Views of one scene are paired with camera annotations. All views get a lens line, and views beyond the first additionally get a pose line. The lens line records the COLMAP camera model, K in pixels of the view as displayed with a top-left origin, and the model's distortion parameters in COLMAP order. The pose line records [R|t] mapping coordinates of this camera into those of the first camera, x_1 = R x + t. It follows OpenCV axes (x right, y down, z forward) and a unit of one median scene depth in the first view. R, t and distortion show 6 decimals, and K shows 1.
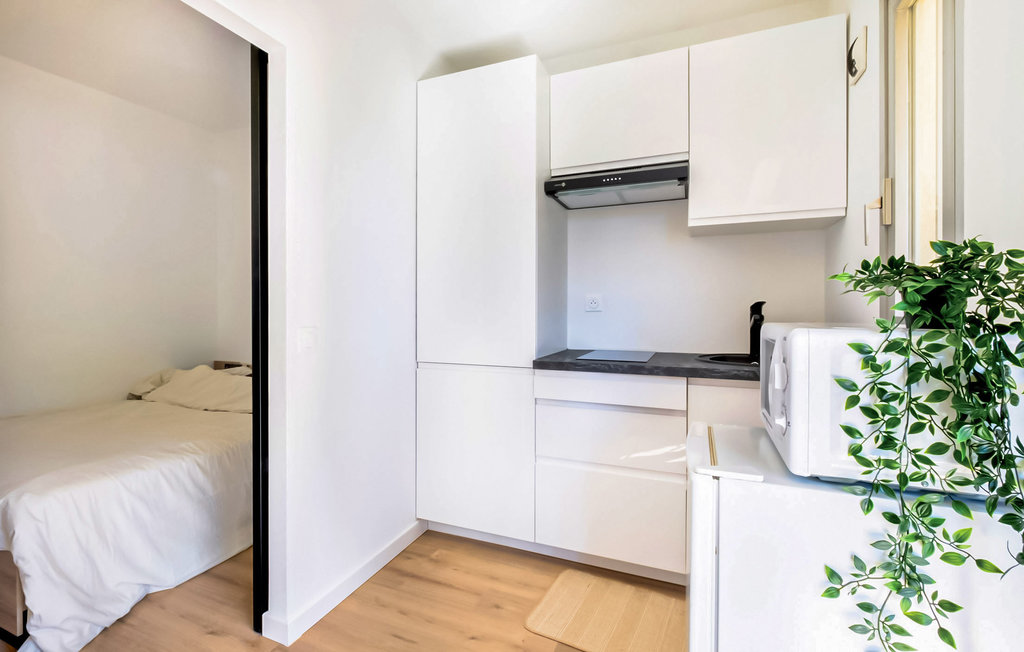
lens RADIAL K [[479.7, 0, 476.4], [0, 479.7, 284.0], [0, 0, 1]] dist [-0.000019, -0.000150]
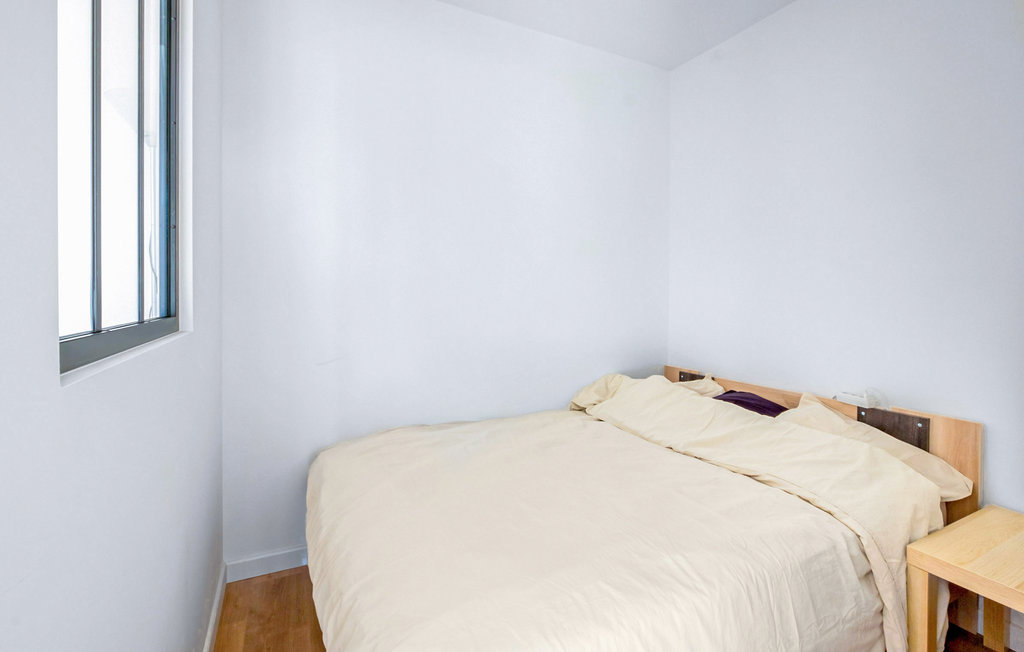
lens RADIAL K [[479.7, 0, 476.4], [0, 479.7, 284.0], [0, 0, 1]] dist [-0.000019, -0.000150]
pose [[0.690115, 0.010596, -0.723622, -0.283047], [0.004142, 0.999819, 0.018591, 0.027100], [0.723688, -0.015827, 0.689946, 0.372572]]
